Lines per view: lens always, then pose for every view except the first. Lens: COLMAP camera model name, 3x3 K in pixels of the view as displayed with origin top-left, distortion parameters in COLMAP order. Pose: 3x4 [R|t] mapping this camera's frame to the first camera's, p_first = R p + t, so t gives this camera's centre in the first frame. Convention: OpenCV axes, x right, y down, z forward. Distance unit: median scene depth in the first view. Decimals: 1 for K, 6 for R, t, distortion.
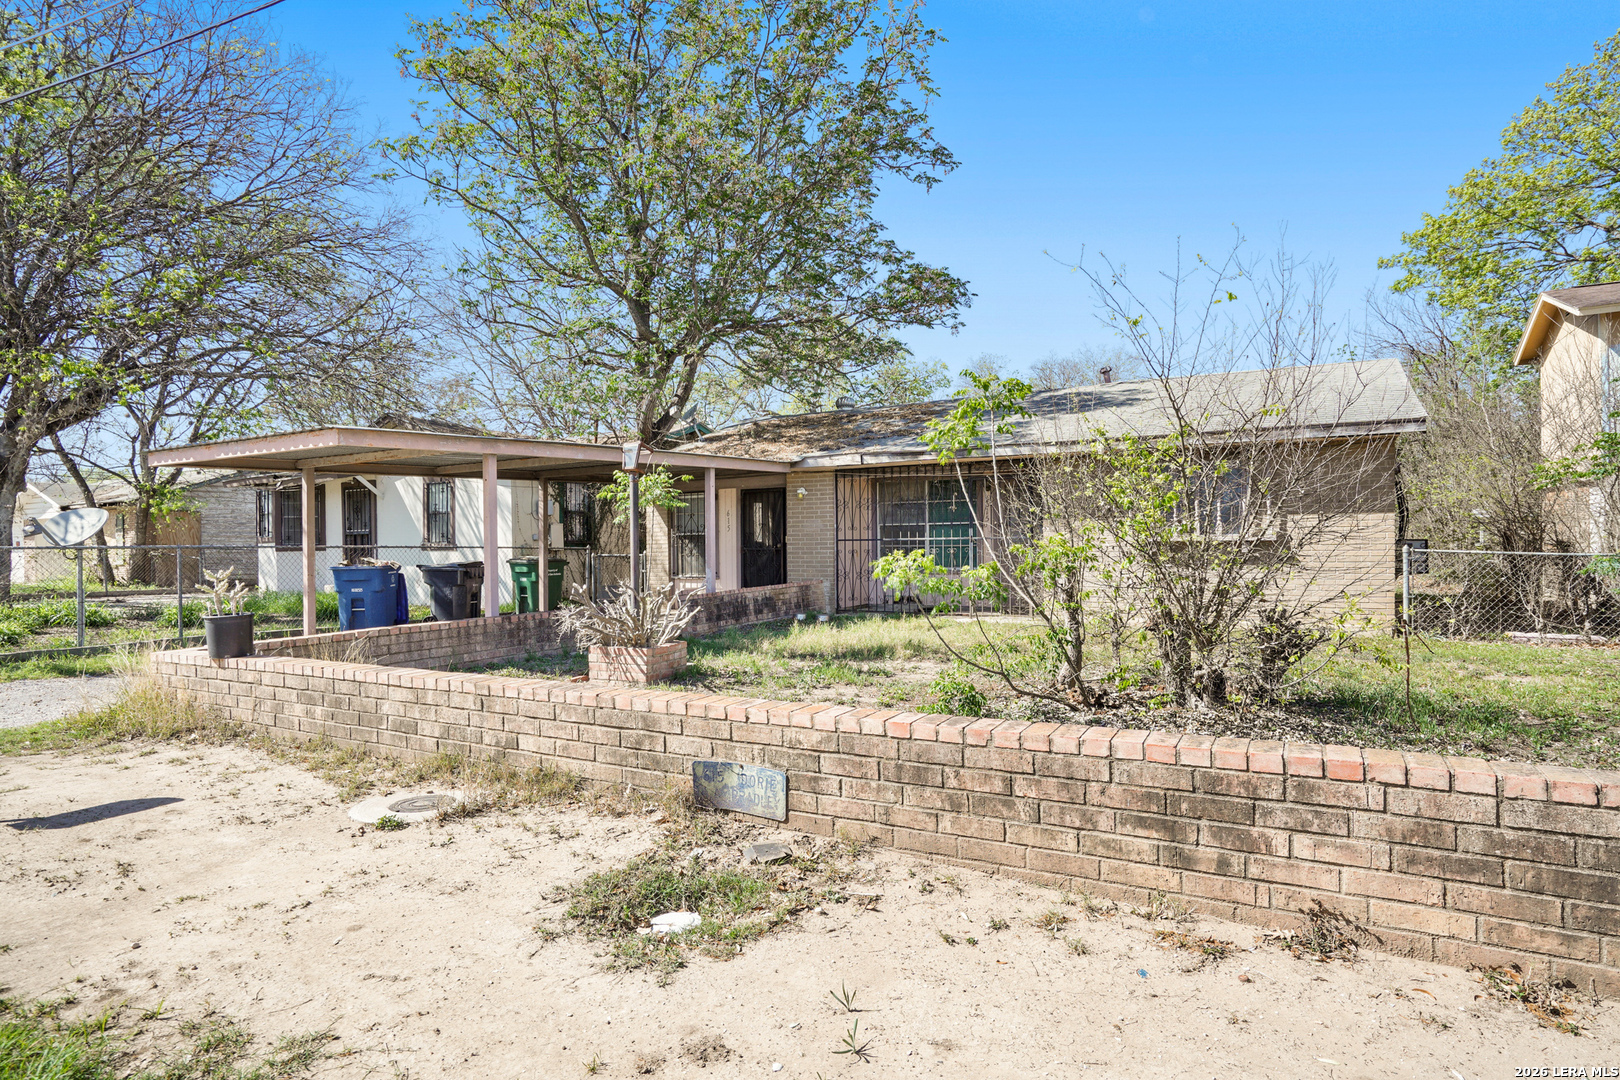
lens RADIAL K [[897.0, 0, 807.6], [0, 897.0, 535.5], [0, 0, 1]] dist [-0.026592, 0.001138]
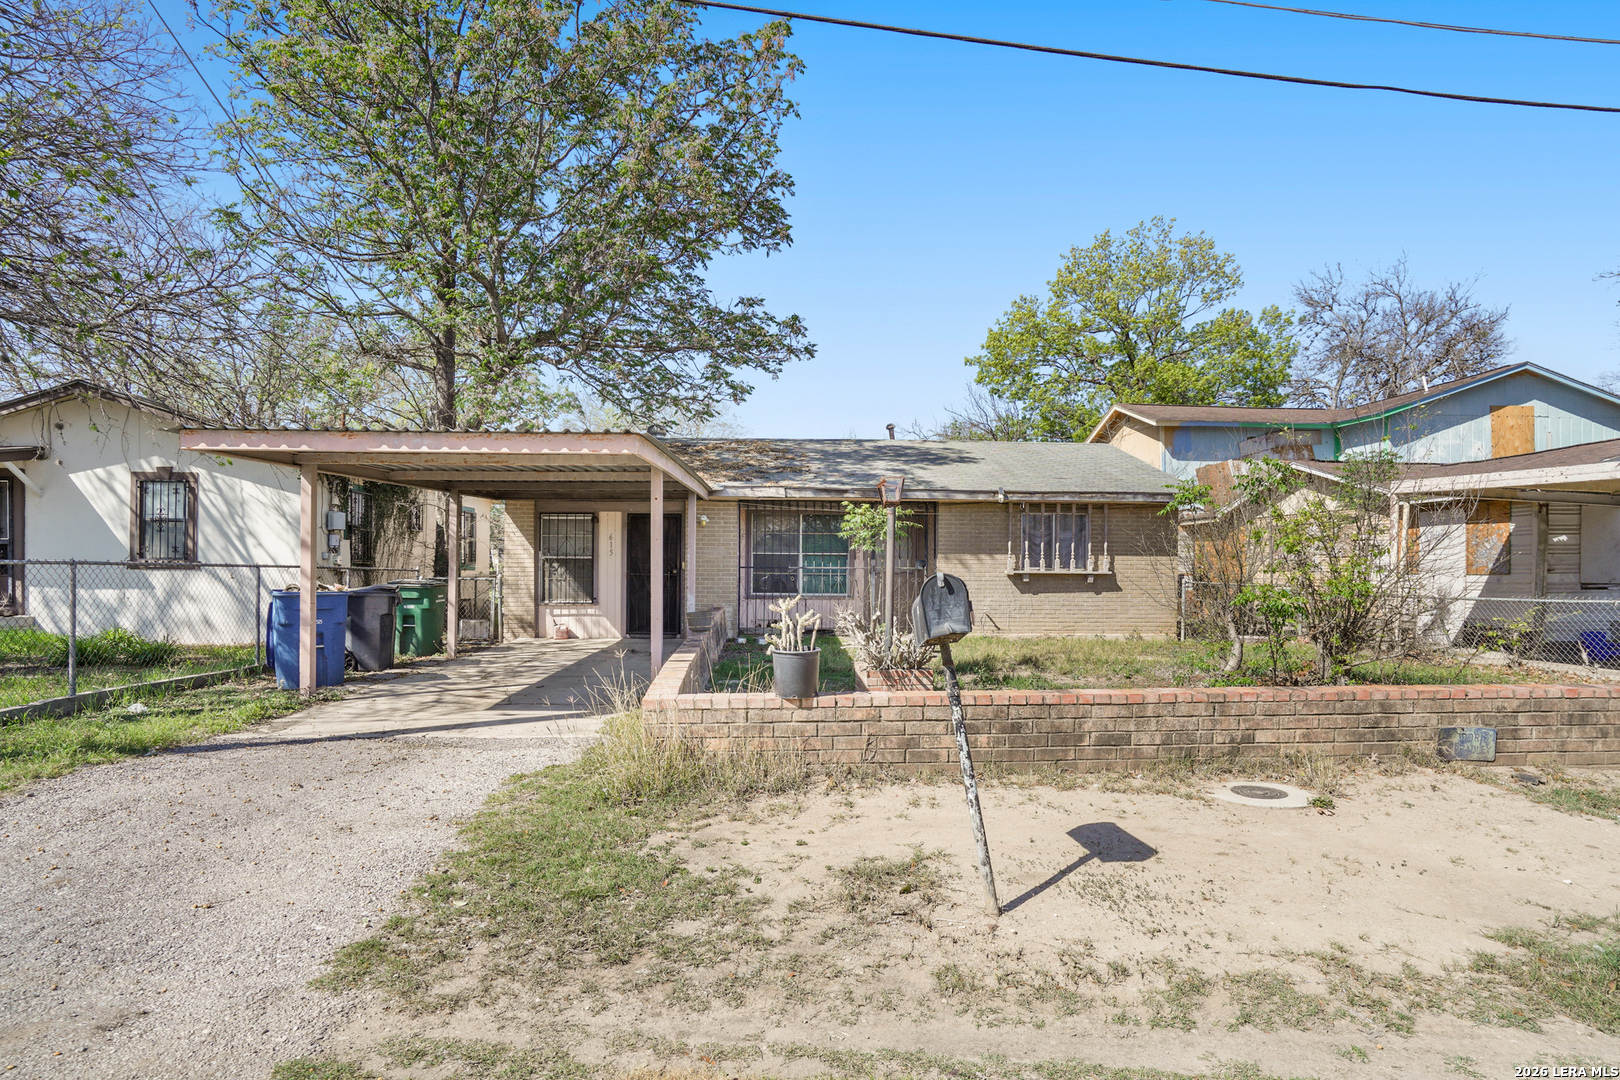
lens RADIAL K [[864.7, 0, 826.1], [0, 864.7, 554.9], [0, 0, 1]] dist [0.001576, 0.001537]
pose [[0.825586, 0.023618, 0.563782, -0.593829], [-0.020554, 0.999719, -0.011782, 0.001832], [-0.563902, -0.001861, 0.825839, 0.134969]]
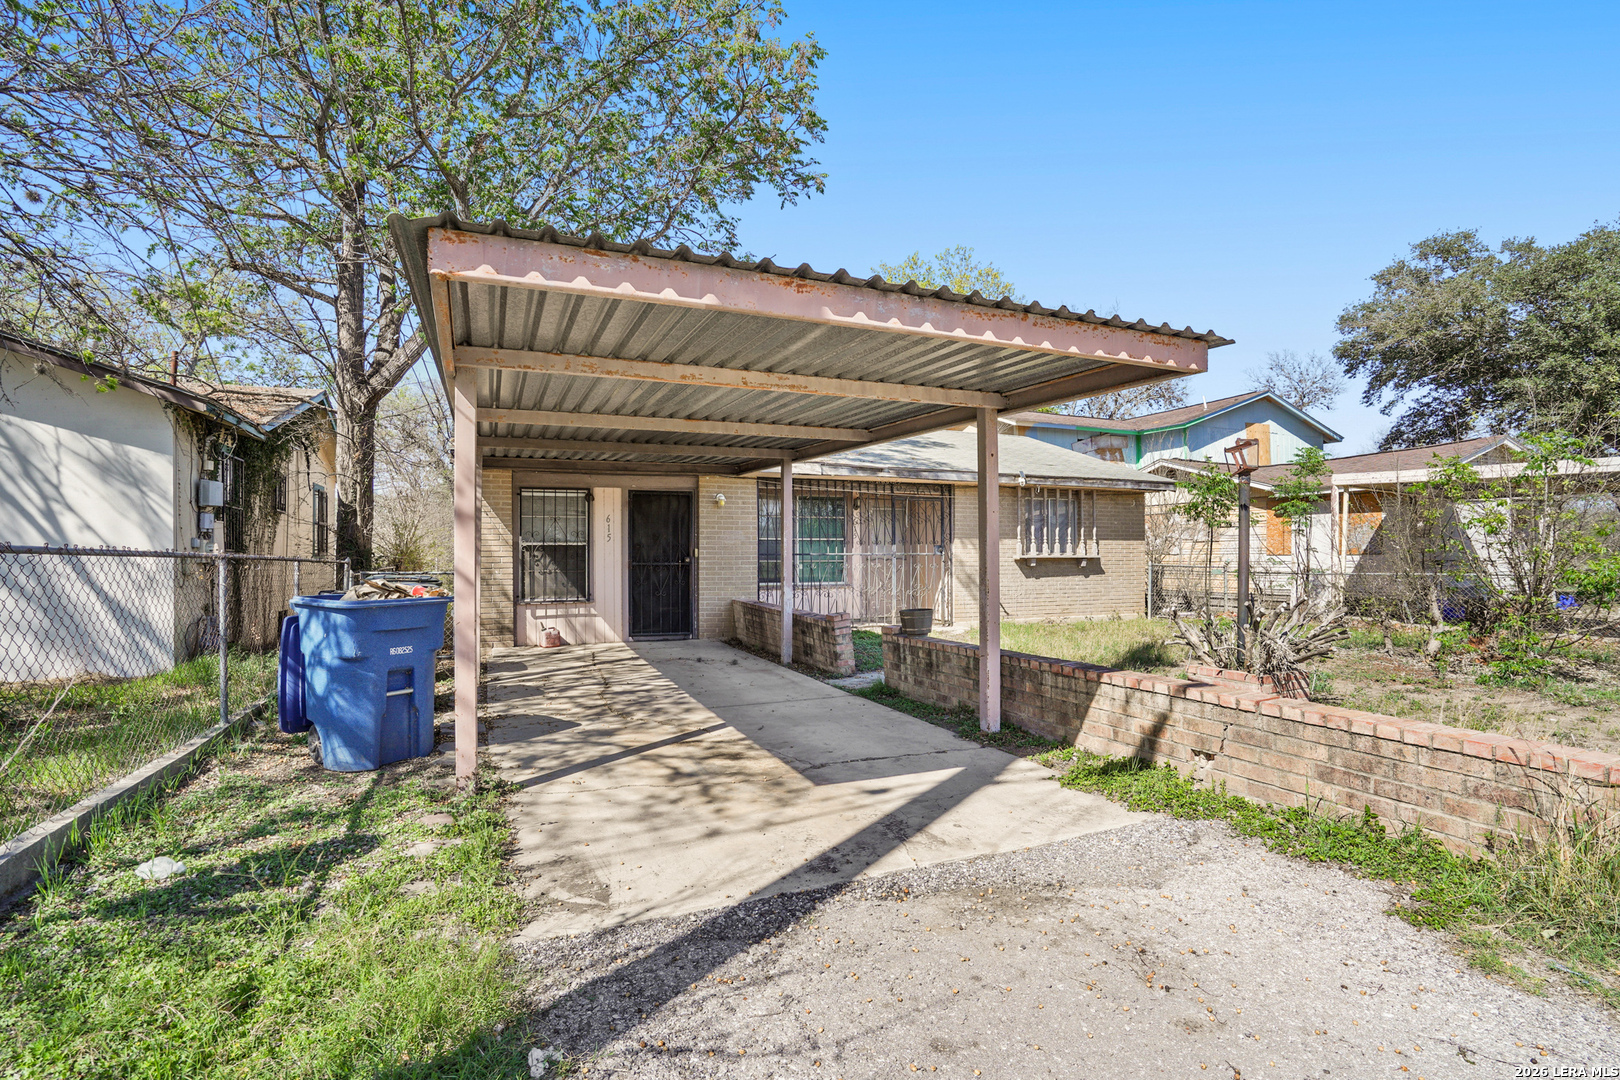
lens RADIAL K [[761.1, 0, 819.6], [0, 761.1, 532.3], [0, 0, 1]] dist [-0.006115, 0.001356]
pose [[0.588096, 0.033317, 0.808105, -0.735075], [-0.010128, 0.999376, -0.033832, 0.011730], [-0.808728, 0.011712, 0.588066, 0.633704]]
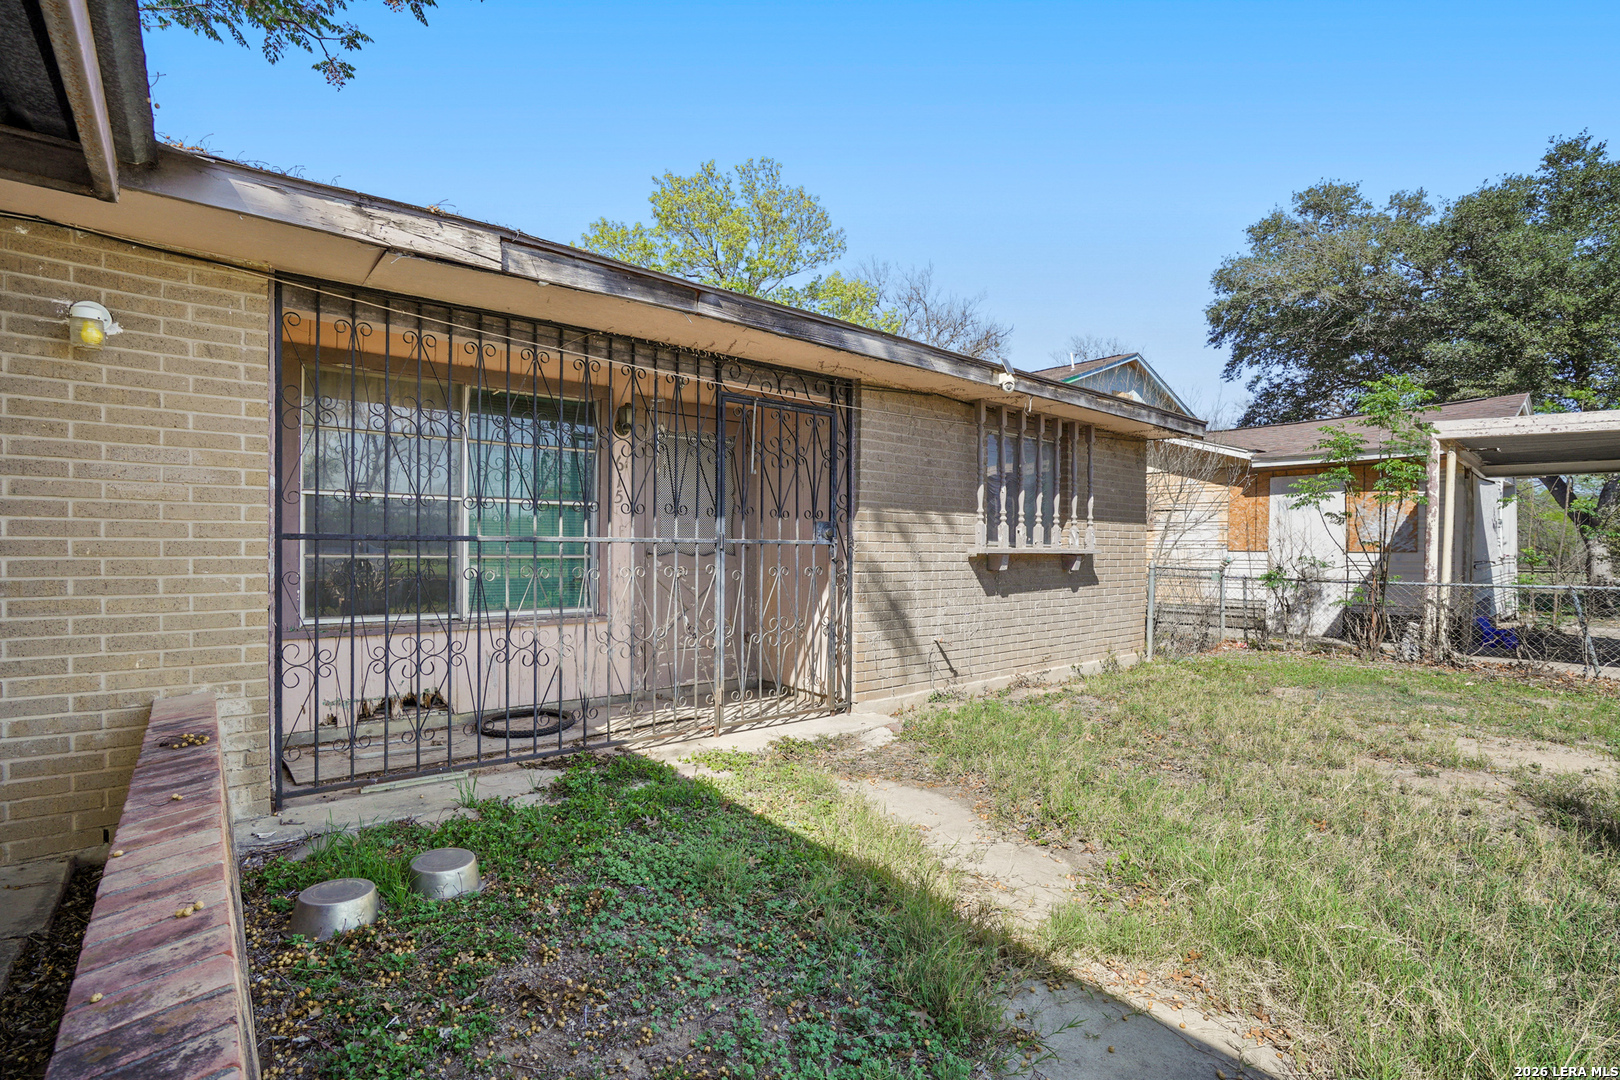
lens RADIAL K [[761.1, 0, 814.6], [0, 761.1, 540.5], [0, 0, 1]] dist [-0.006115, 0.001356]
pose [[0.333344, 0.020486, 0.942583, -0.165592], [-0.021506, 0.999669, -0.014121, 0.009522], [-0.942560, -0.015564, 0.333674, 1.002129]]
